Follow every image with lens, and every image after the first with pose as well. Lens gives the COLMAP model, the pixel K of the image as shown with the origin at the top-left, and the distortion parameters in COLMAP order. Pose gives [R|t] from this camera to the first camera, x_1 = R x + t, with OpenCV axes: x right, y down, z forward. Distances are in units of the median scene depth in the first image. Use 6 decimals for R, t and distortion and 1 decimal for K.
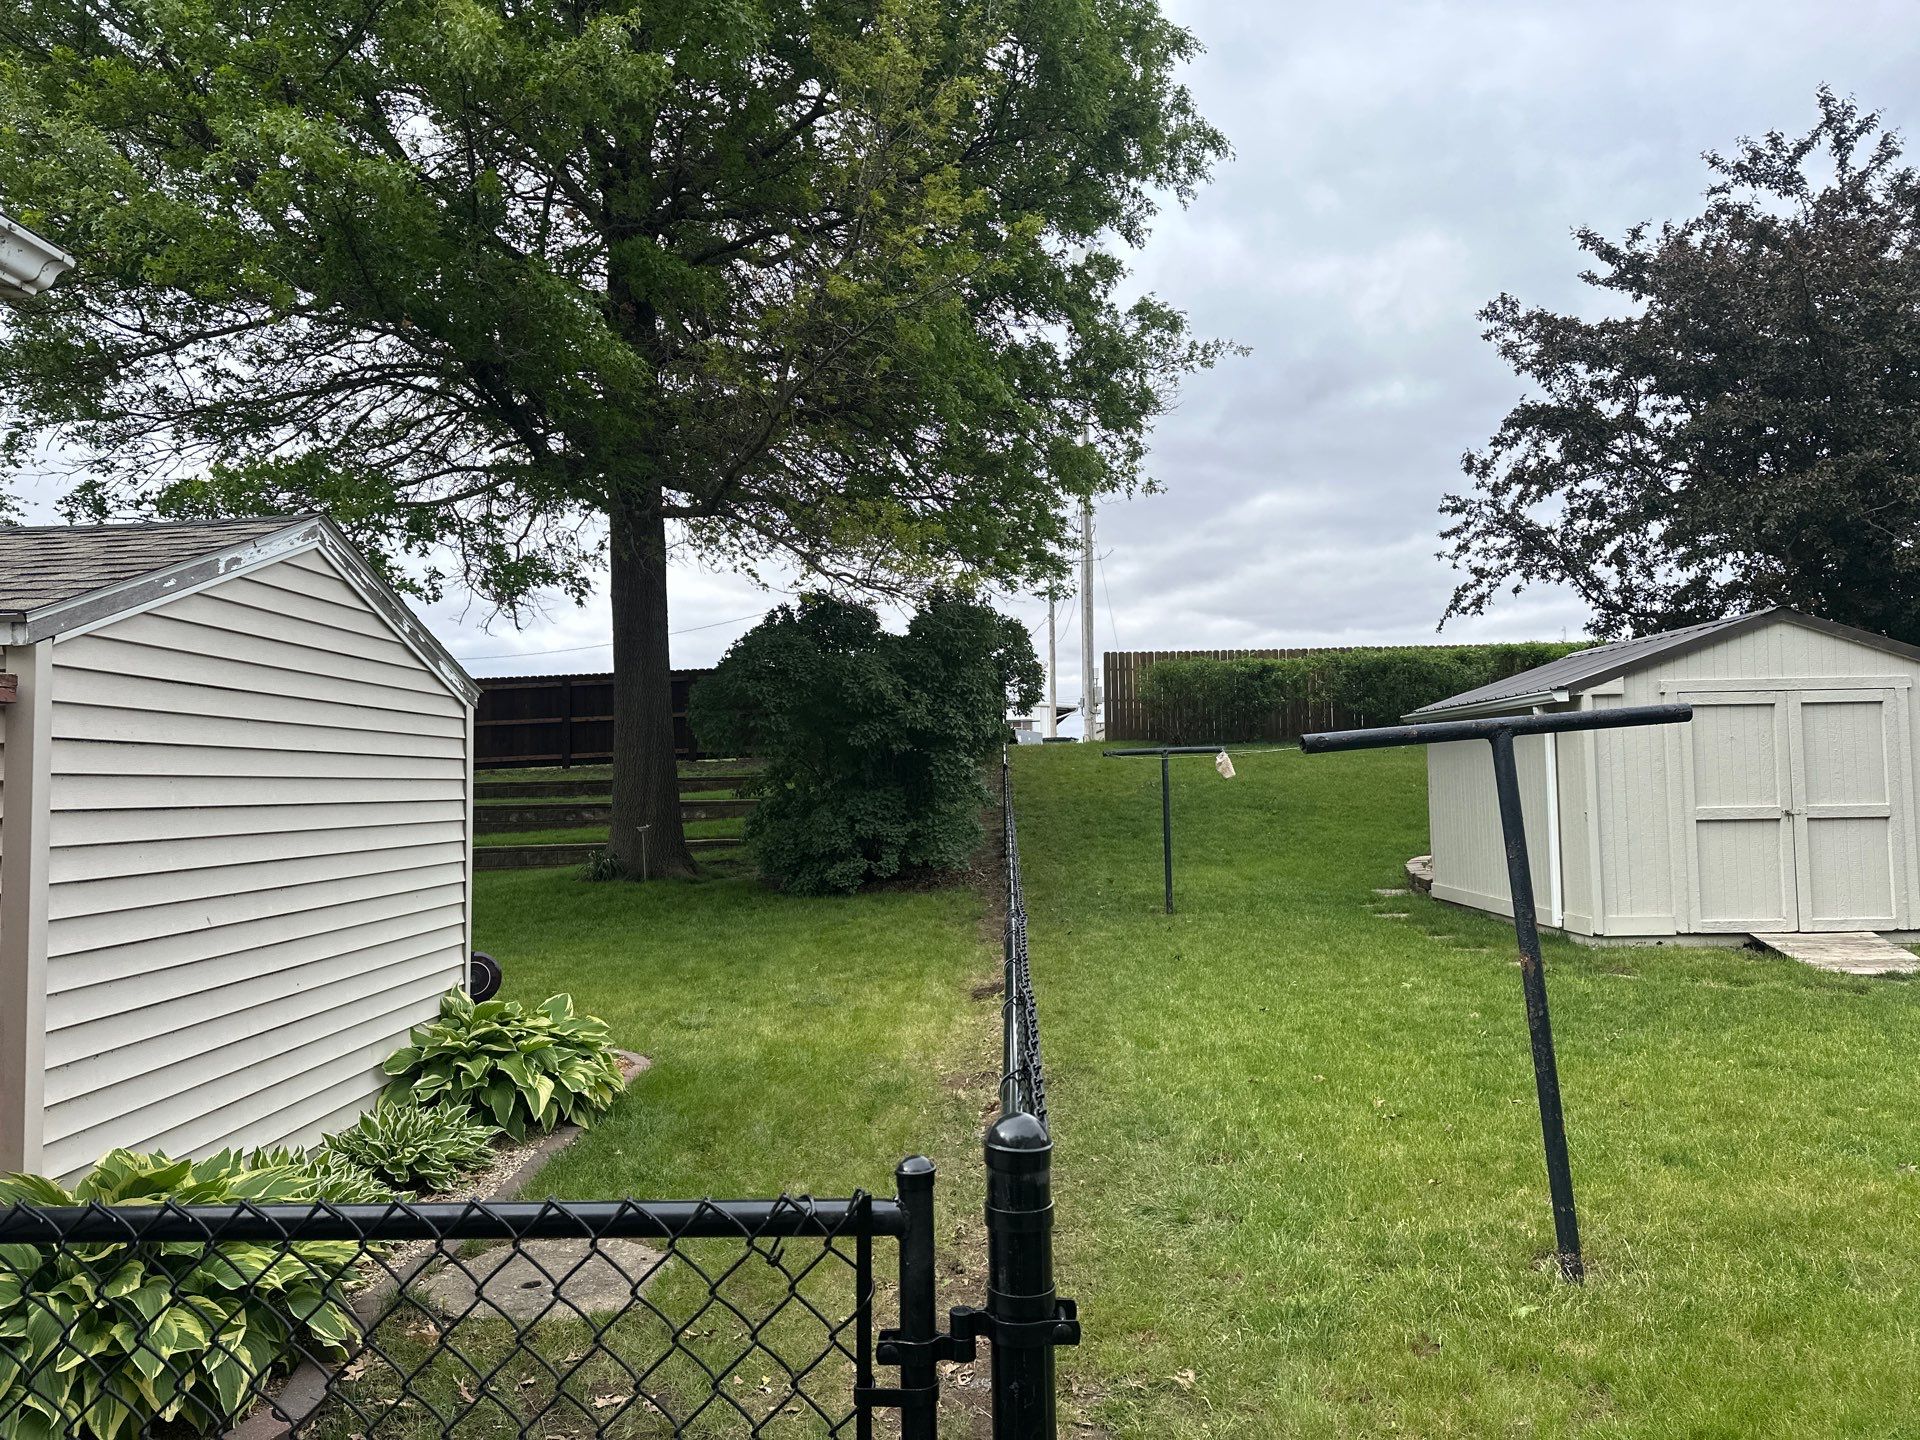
lens RADIAL K [[1350.5, 0, 969.5], [0, 1350.5, 707.4], [0, 0, 1]] dist [0.092654, -0.091033]
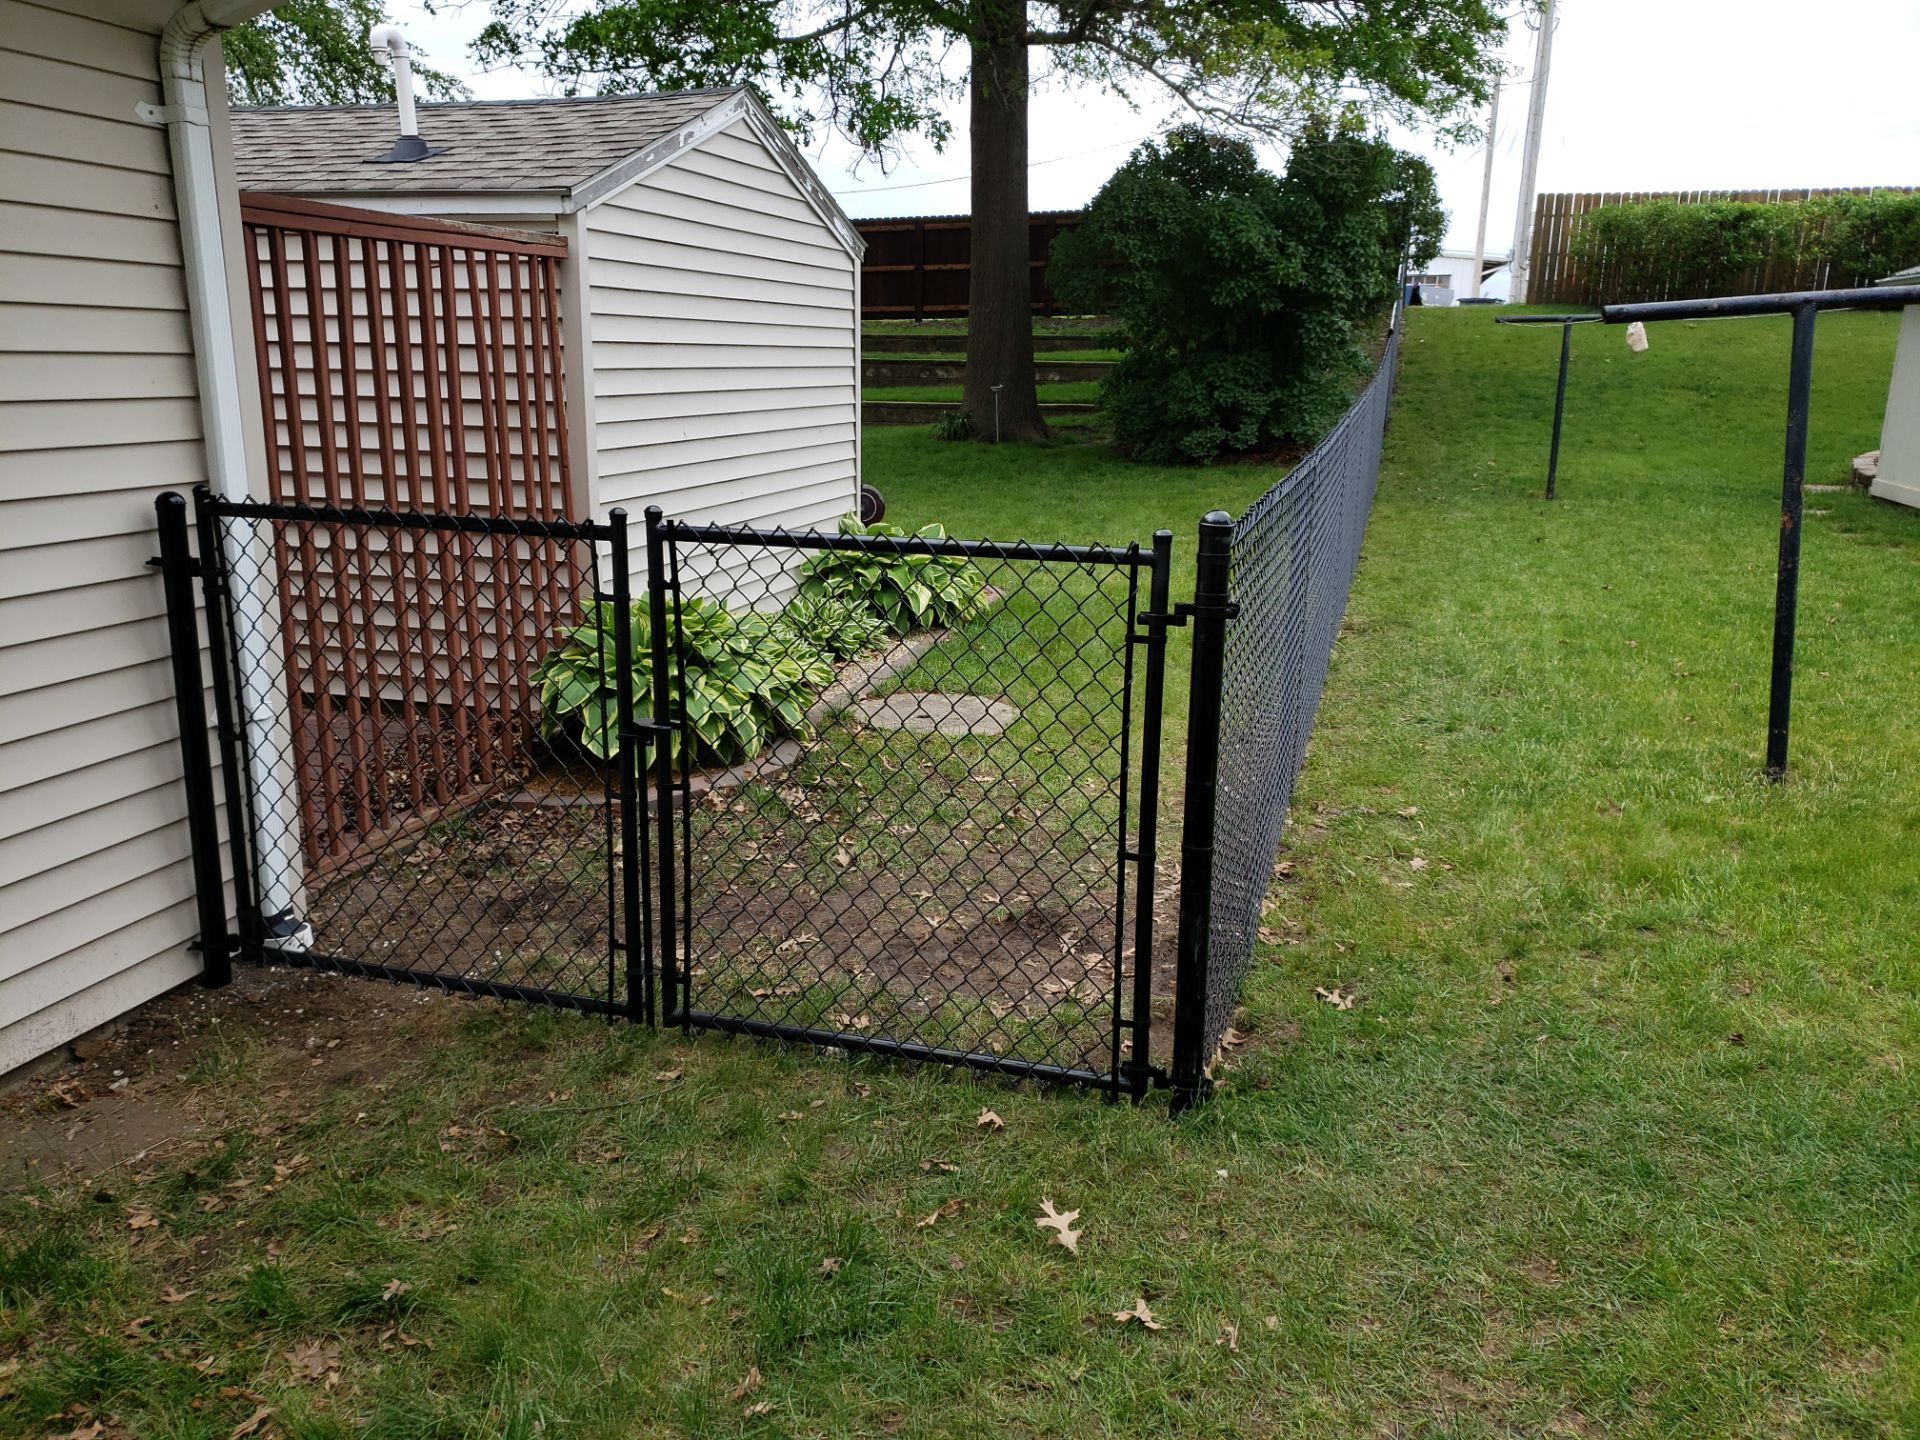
lens RADIAL K [[1484.7, 0, 962.9], [0, 1484.7, 729.8], [0, 0, 1]] dist [0.025185, -0.032518]
pose [[0.967000, 0.090427, -0.238189, 0.020765], [-0.013890, 0.952215, 0.305113, -0.003994], [0.254398, -0.291736, 0.922048, -0.107522]]
